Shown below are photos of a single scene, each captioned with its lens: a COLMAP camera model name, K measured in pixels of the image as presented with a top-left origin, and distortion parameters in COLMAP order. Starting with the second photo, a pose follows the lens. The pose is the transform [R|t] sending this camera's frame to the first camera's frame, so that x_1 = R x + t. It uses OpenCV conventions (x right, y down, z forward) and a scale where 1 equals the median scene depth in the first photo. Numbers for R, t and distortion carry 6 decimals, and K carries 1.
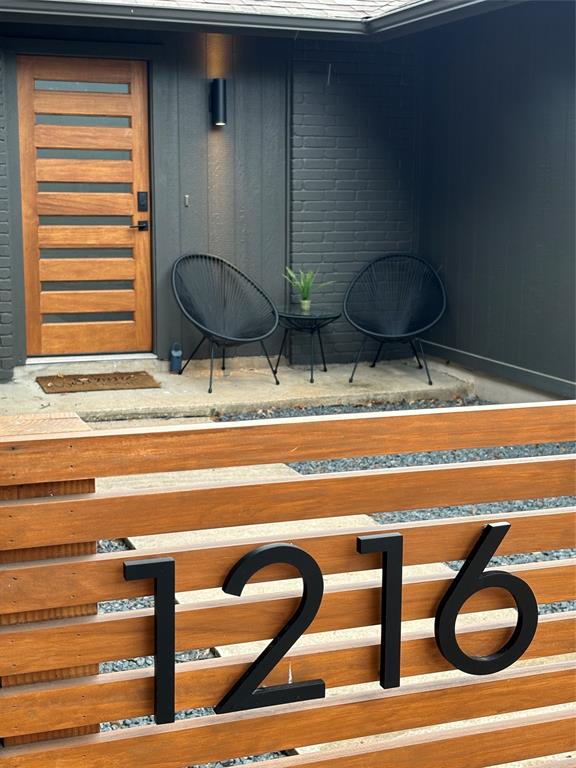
lens RADIAL K [[1172.5, 0, 292.0], [0, 1172.5, 385.2], [0, 0, 1]] dist [0.094851, 0.000000]
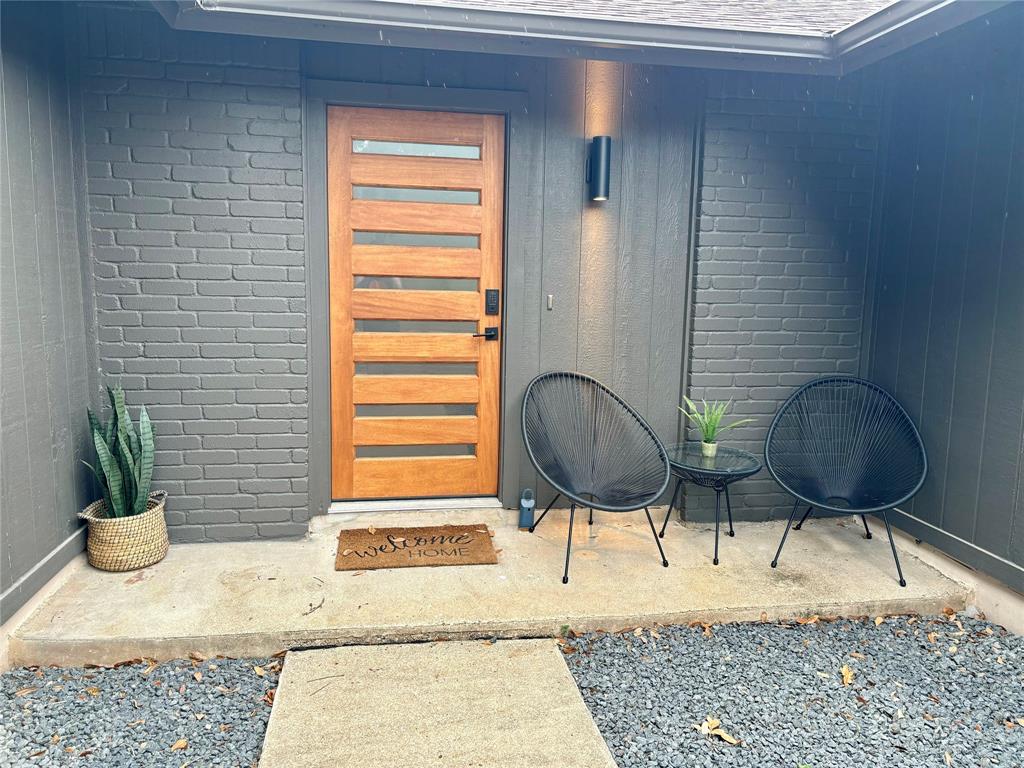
lens RADIAL K [[772.0, 0, 497.9], [0, 772.0, 390.1], [0, 0, 1]] dist [0.049081, -0.040356]
pose [[0.977997, 0.042611, -0.204222, -0.019490], [-0.047020, 0.998753, -0.016785, -0.091478], [0.203252, 0.026018, 0.978781, 0.517046]]
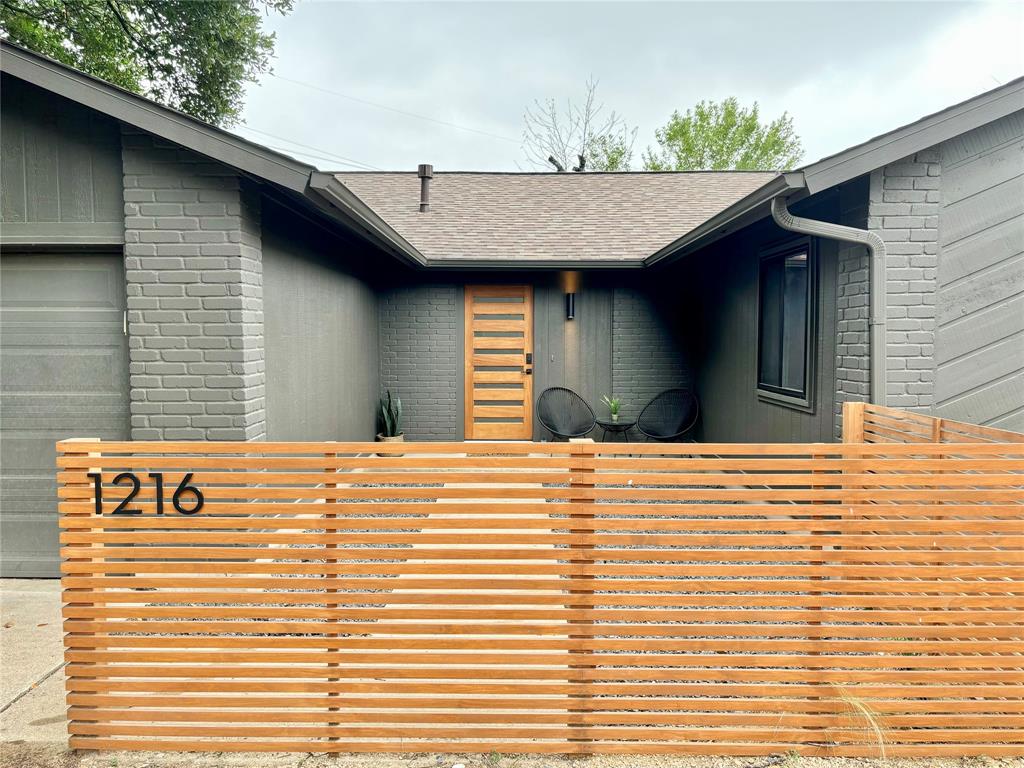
lens RADIAL K [[772.0, 0, 508.6], [0, 772.0, 384.2], [0, 0, 1]] dist [0.049081, -0.040356]
pose [[0.932219, 0.017533, -0.361469, 0.285001], [-0.055541, 0.993924, -0.095028, 0.001582], [0.357607, 0.108663, 0.927529, -0.138232]]
